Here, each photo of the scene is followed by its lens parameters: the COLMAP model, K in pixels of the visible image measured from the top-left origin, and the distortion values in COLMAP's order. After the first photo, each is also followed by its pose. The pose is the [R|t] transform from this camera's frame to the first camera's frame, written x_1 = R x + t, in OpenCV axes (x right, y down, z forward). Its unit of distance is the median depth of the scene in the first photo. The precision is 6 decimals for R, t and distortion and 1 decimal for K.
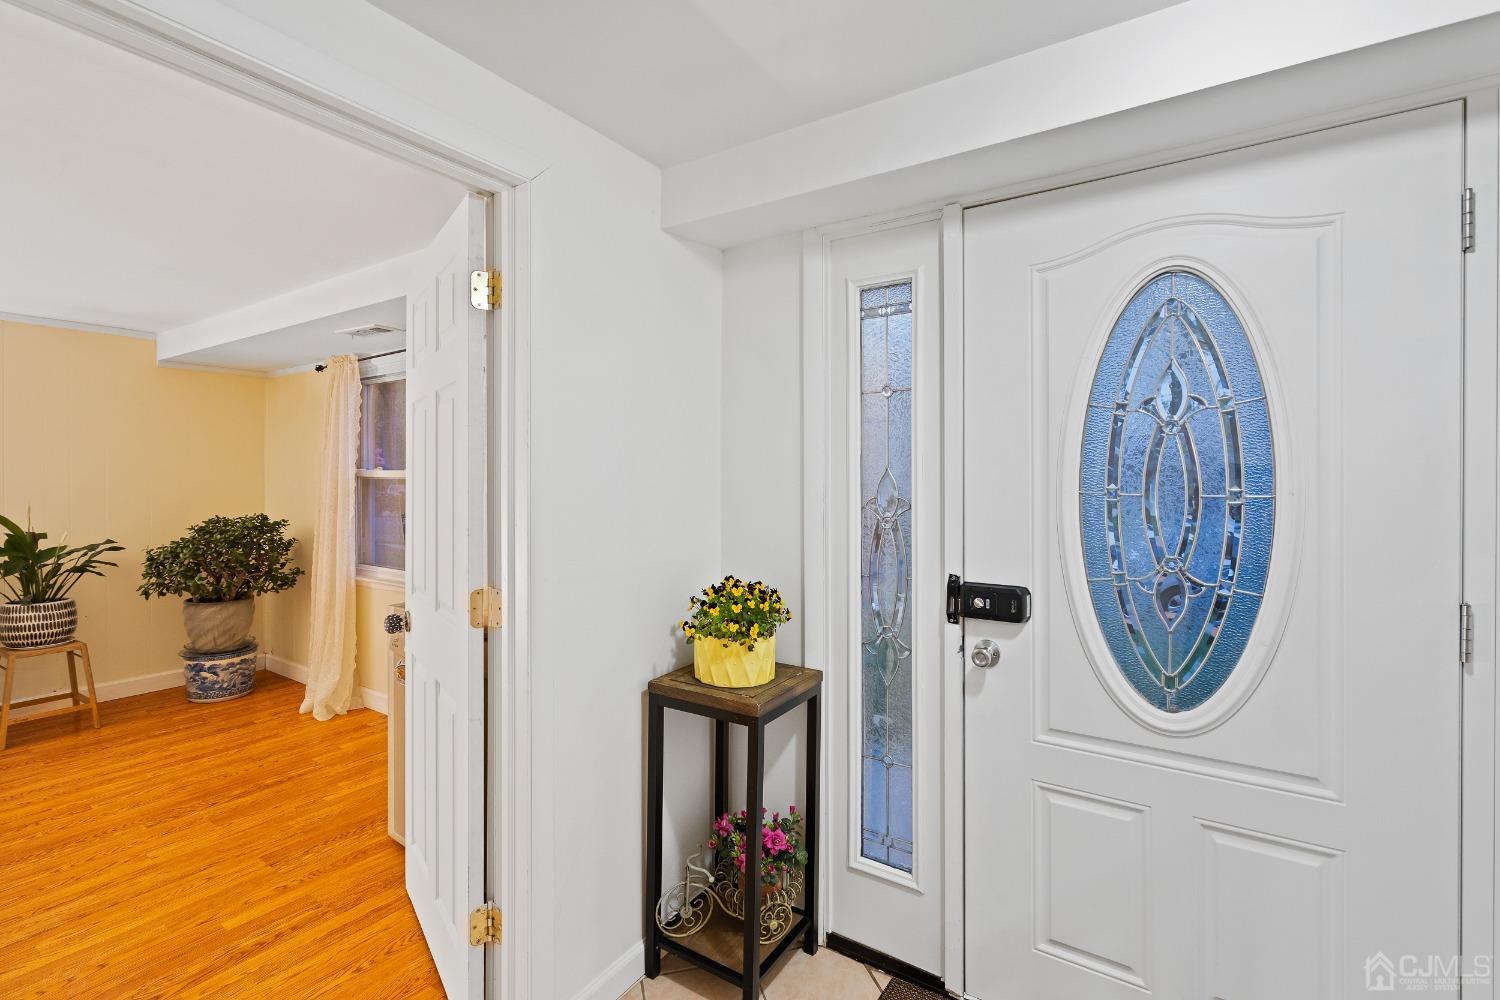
lens RADIAL K [[682.6, 0, 744.9], [0, 682.6, 486.6], [0, 0, 1]] dist [0.000441, 0.000173]
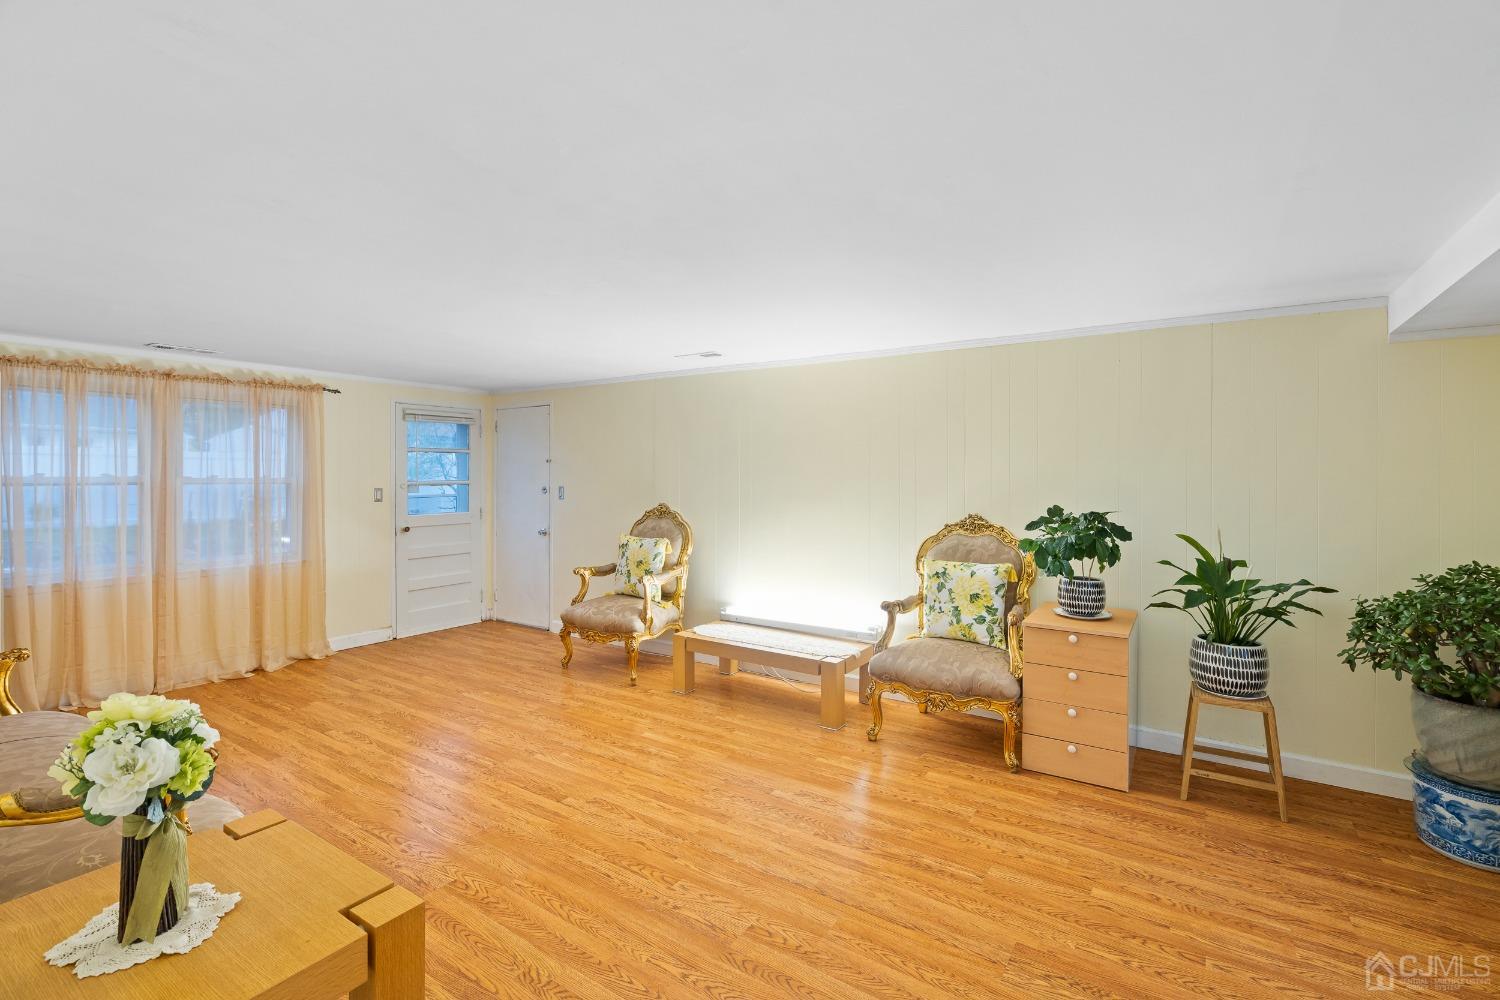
lens RADIAL K [[682.6, 0, 764.9], [0, 682.6, 471.9], [0, 0, 1]] dist [0.000441, 0.000173]
pose [[0.015242, 0.000034, -0.999884, -0.176726], [-0.014857, 0.999890, -0.000193, -0.034289], [0.999773, 0.014858, 0.015241, 0.384396]]
